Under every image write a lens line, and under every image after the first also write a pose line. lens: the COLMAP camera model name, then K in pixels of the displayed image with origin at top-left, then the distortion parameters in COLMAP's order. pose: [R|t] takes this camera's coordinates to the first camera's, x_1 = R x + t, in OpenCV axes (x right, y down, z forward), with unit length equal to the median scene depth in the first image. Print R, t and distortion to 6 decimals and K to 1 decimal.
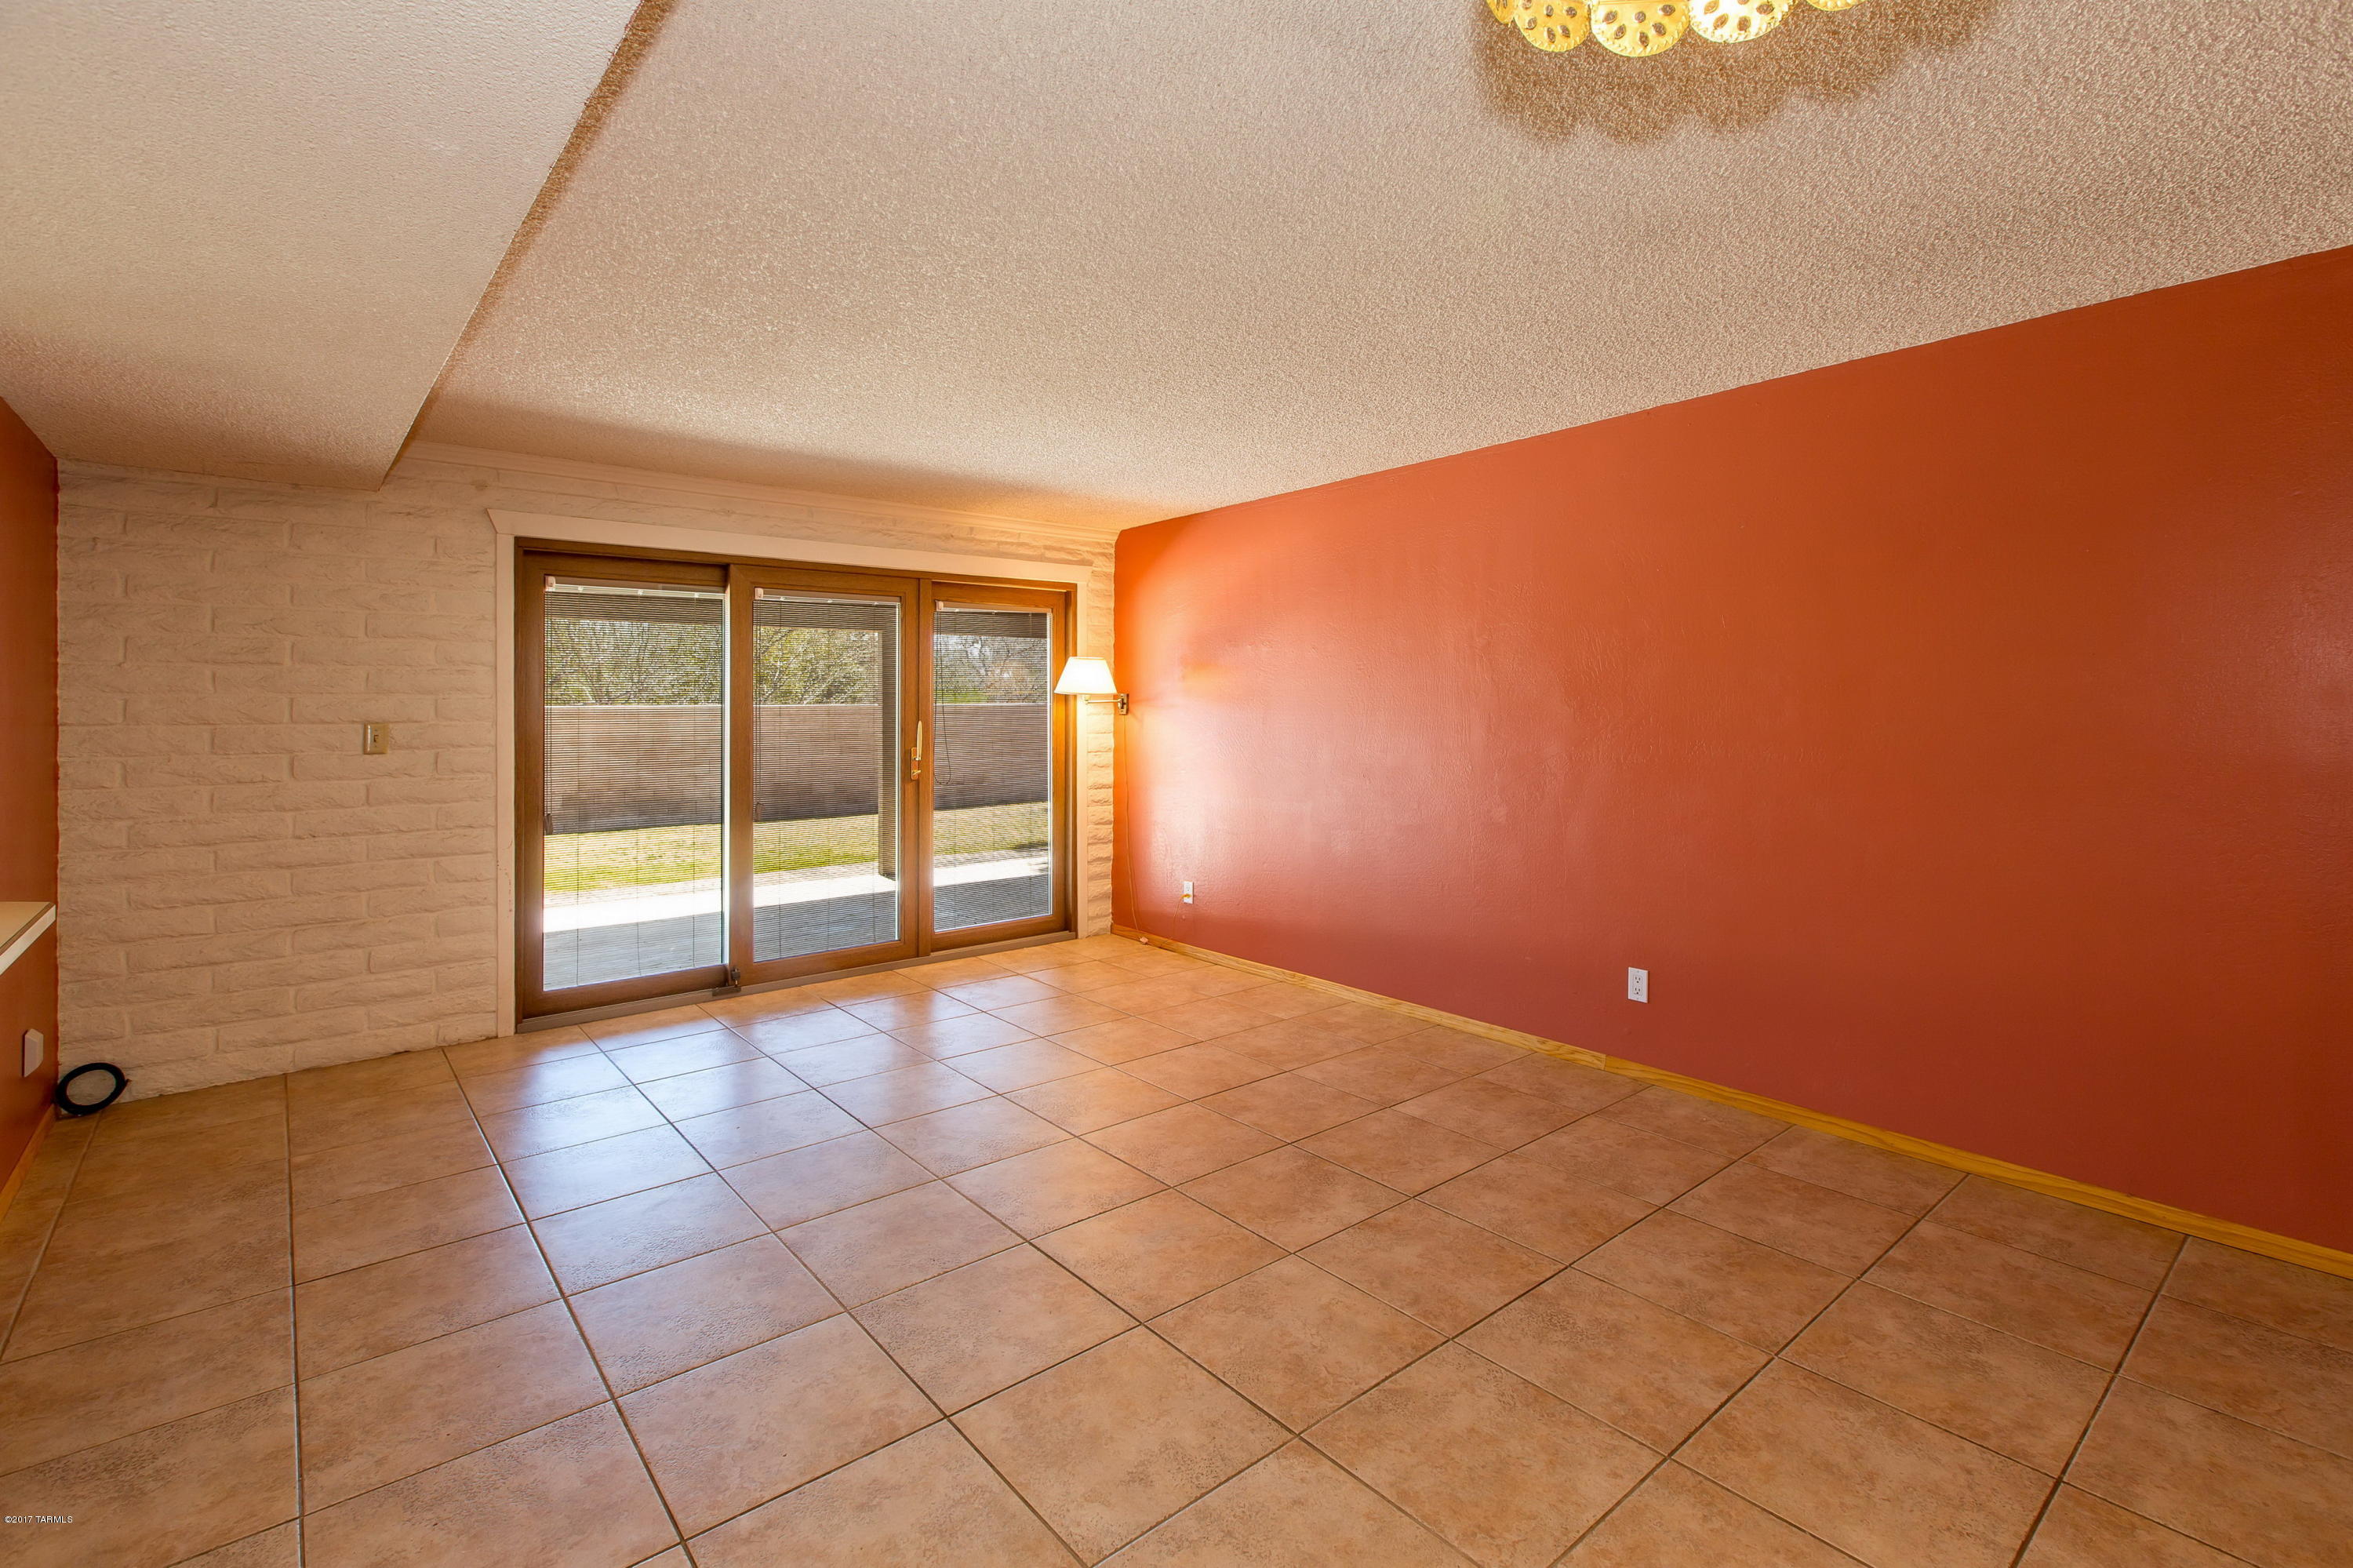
lens RADIAL K [[1070.8, 0, 1213.3], [0, 1070.8, 692.6], [0, 0, 1]] dist [0.002450, -0.000897]
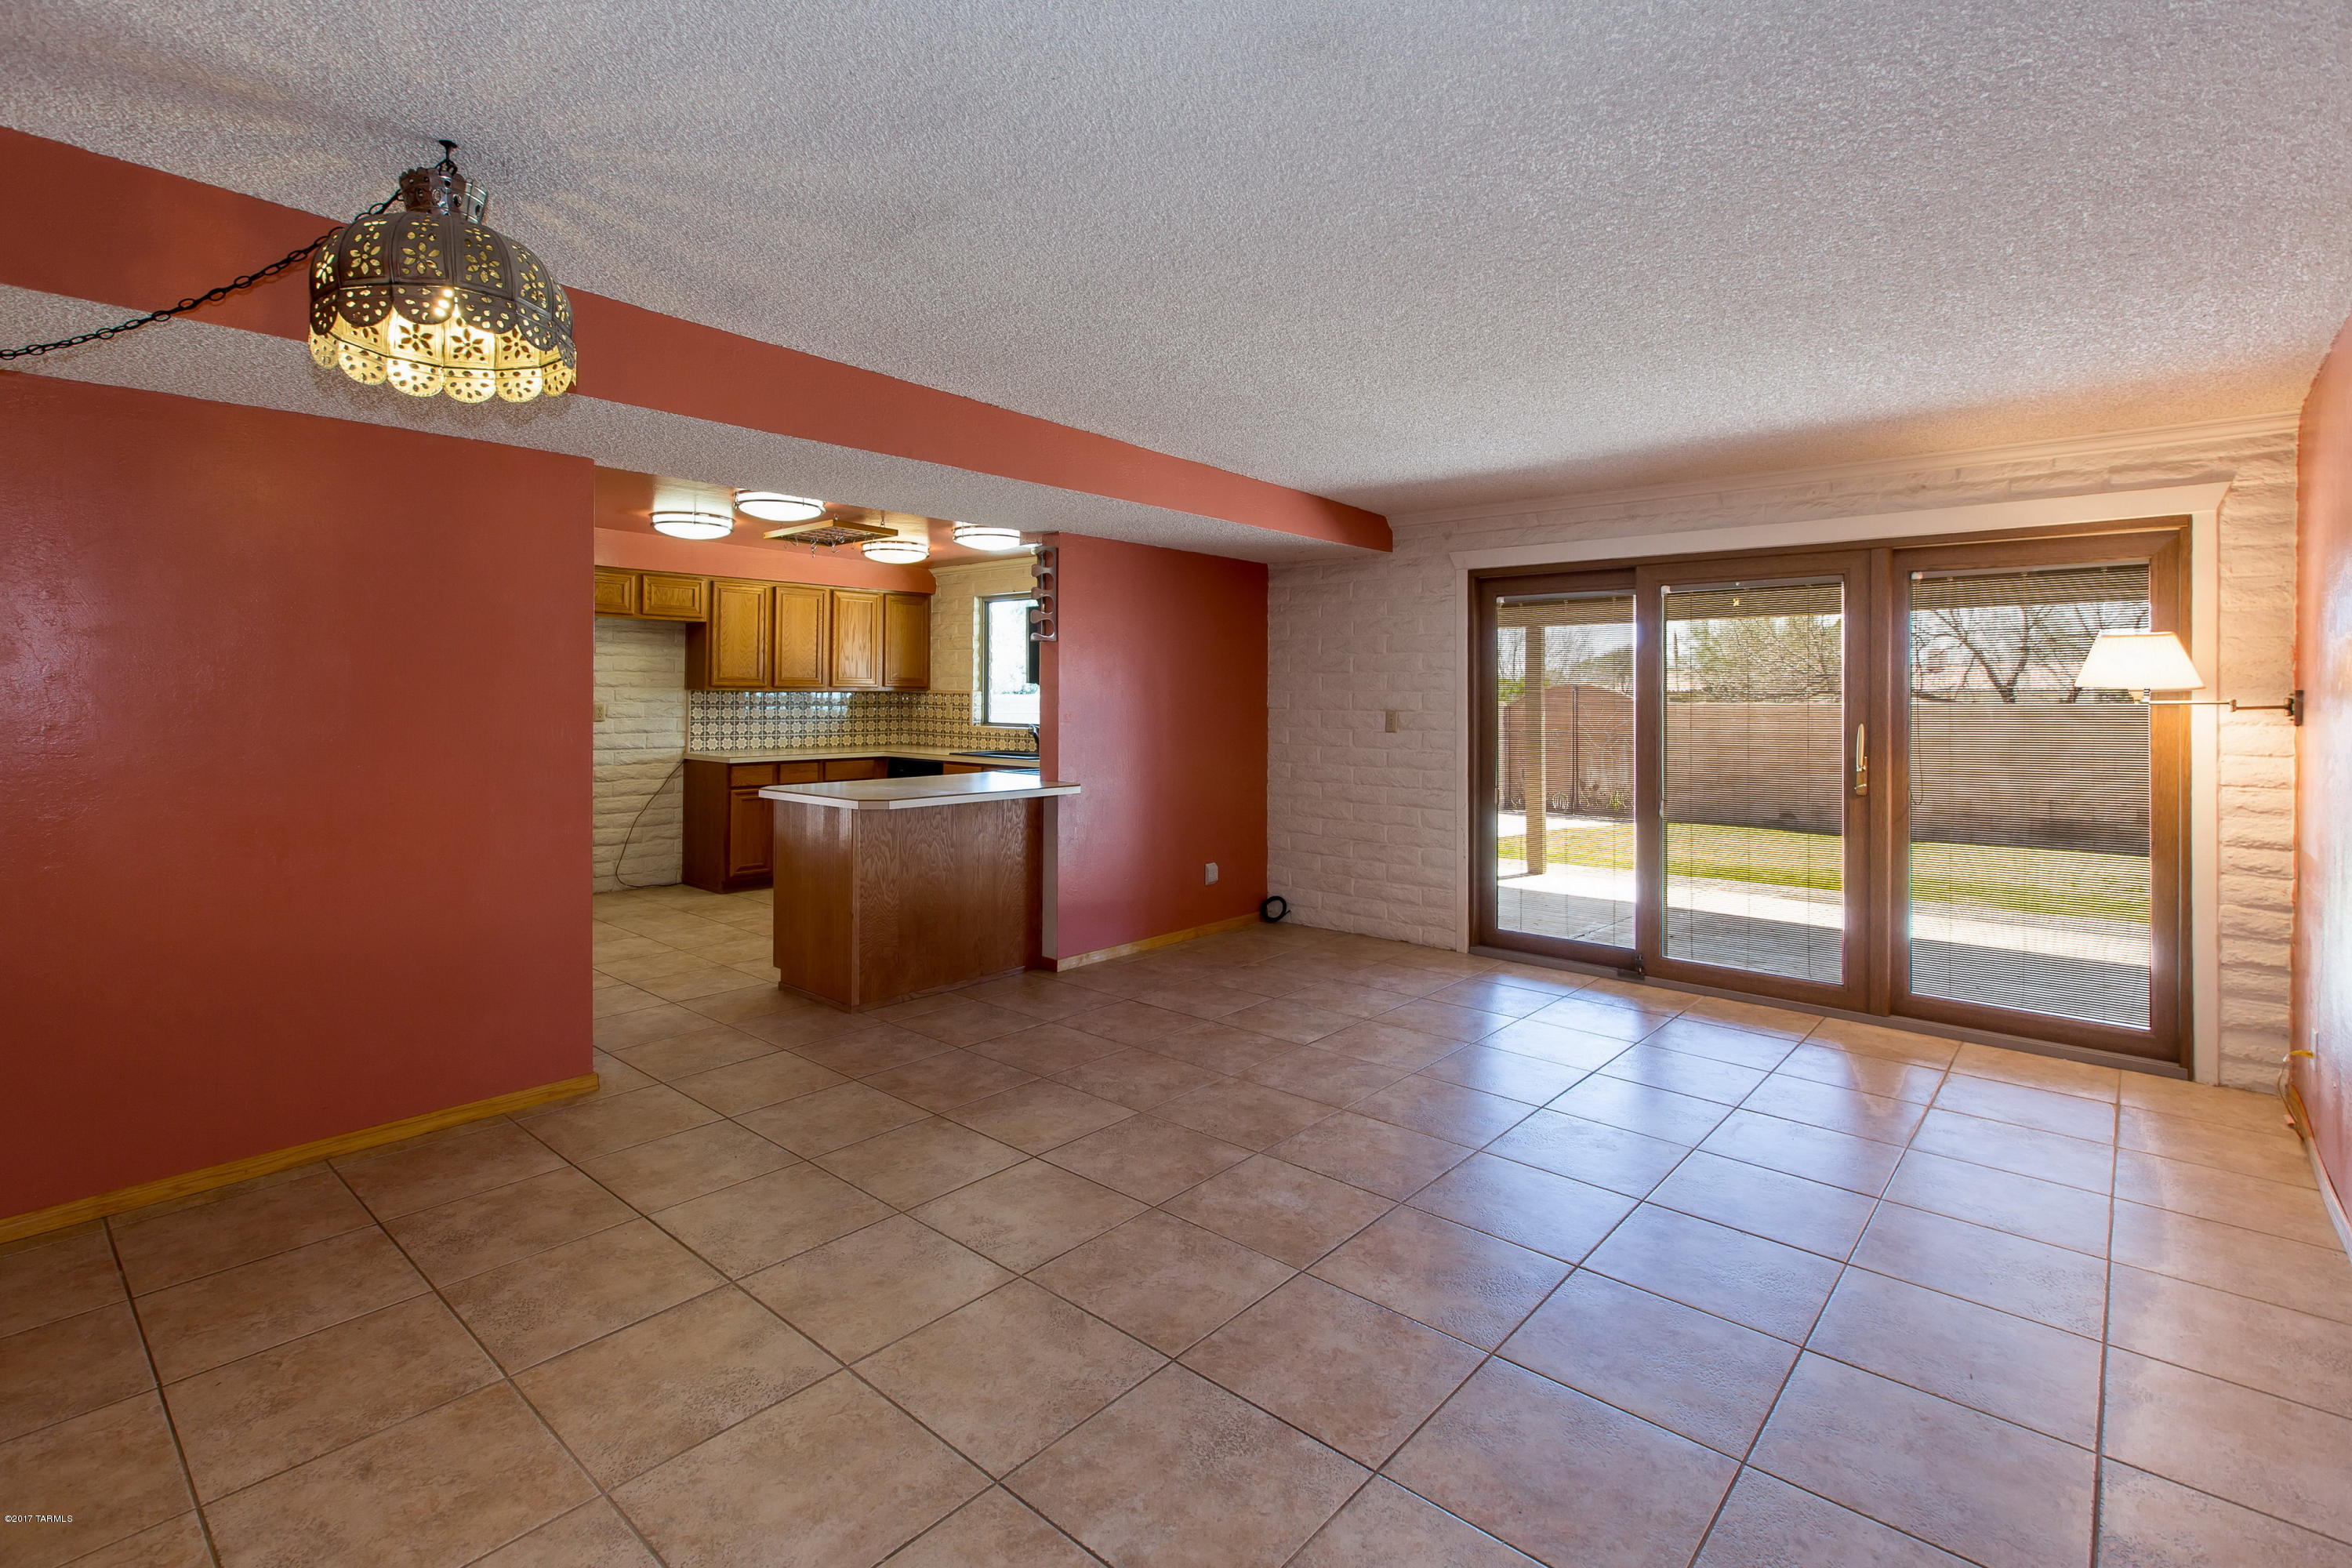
lens RADIAL K [[1070.3, 0, 1109.2], [0, 1070.3, 689.6], [0, 0, 1]] dist [0.002450, -0.000897]
pose [[0.121595, -0.001916, -0.992578, 0.607053], [0.001537, 0.999997, -0.001742, 0.001118], [0.992579, -0.001313, 0.121598, 0.428107]]
